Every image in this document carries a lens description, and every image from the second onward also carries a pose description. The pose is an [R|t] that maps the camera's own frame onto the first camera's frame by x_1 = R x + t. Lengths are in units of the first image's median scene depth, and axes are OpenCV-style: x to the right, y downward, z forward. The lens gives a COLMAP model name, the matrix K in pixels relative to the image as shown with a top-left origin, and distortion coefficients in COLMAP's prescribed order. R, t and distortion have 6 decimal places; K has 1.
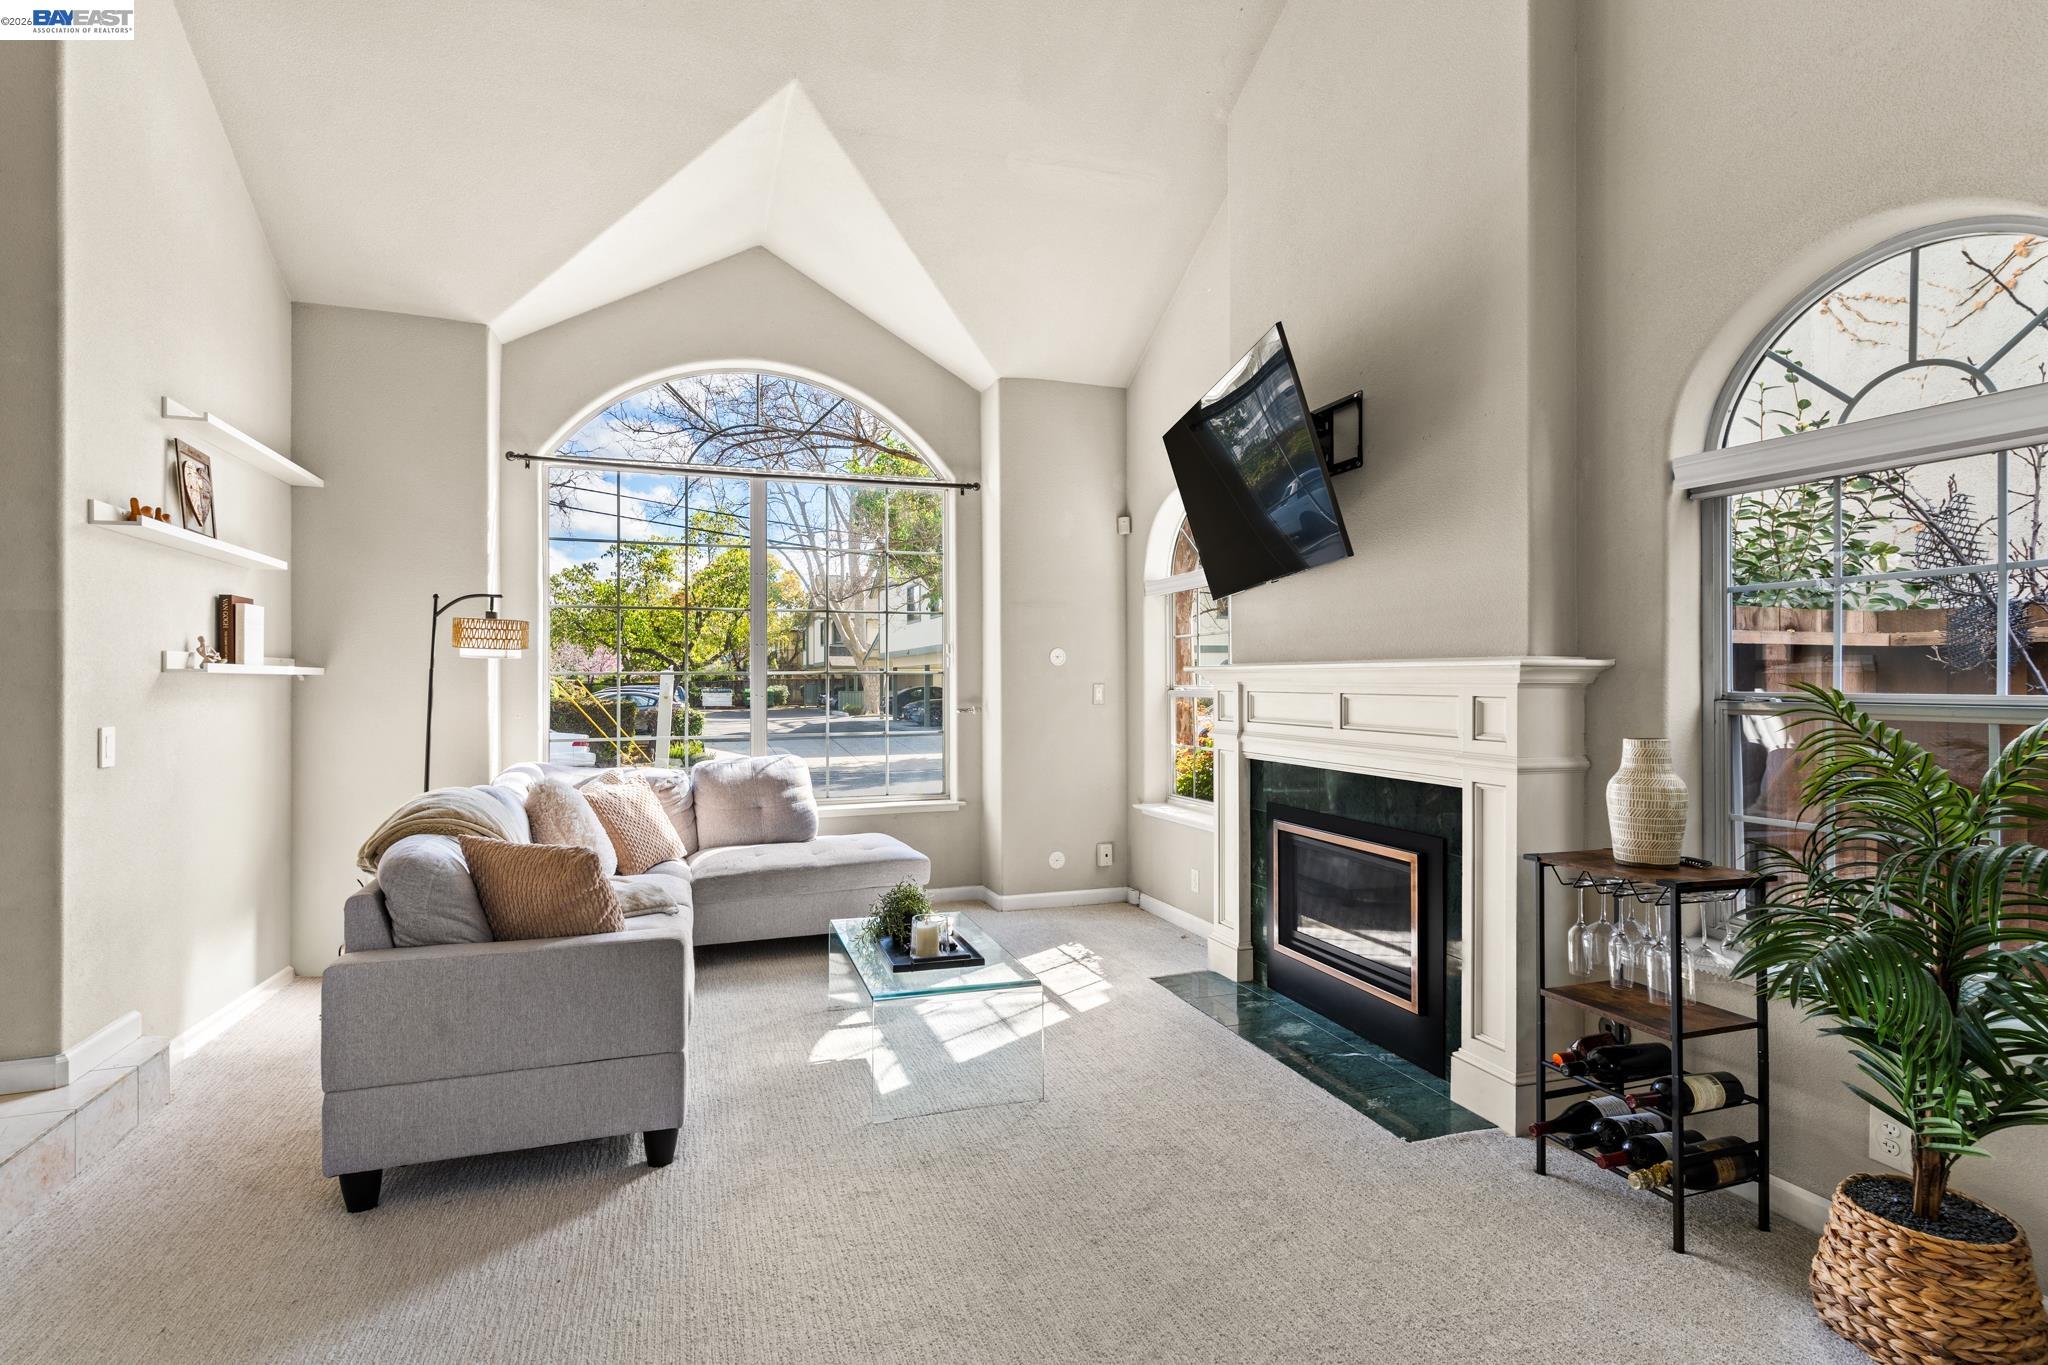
lens RADIAL K [[996.0, 0, 1022.4], [0, 996.0, 684.9], [0, 0, 1]] dist [0.003231, -0.000523]
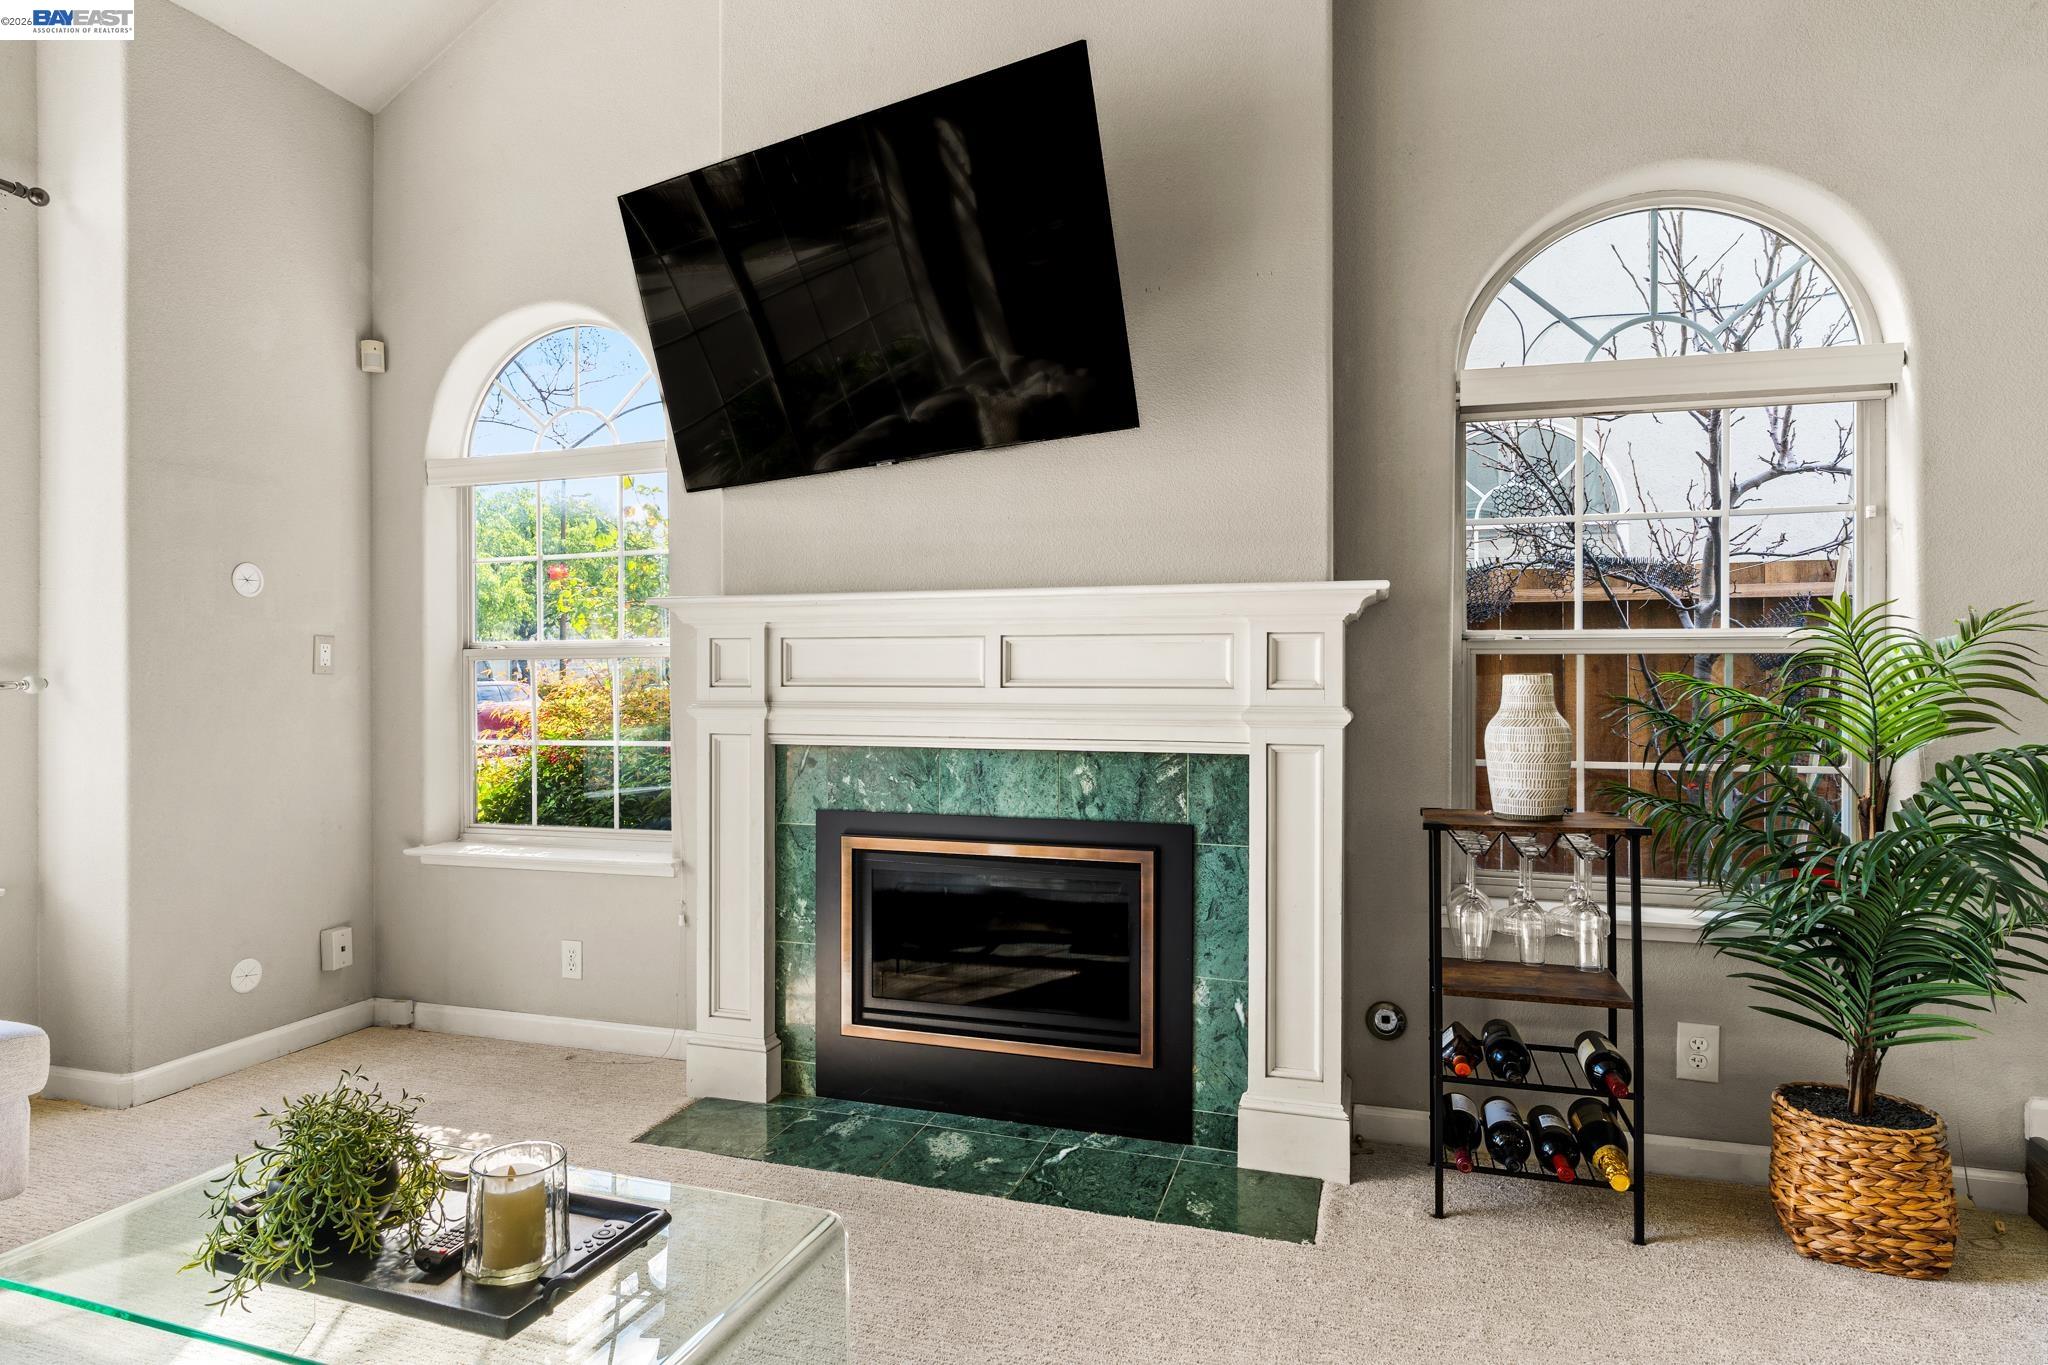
lens RADIAL K [[1163.6, 0, 1022.6], [0, 1163.6, 676.7], [0, 0, 1]] dist [-0.003636, 0.002236]
pose [[0.607957, 0.002017, 0.793967, -0.314583], [0.001854, 0.999990, -0.003961, 0.040216], [-0.793968, 0.003880, 0.607948, 0.503194]]
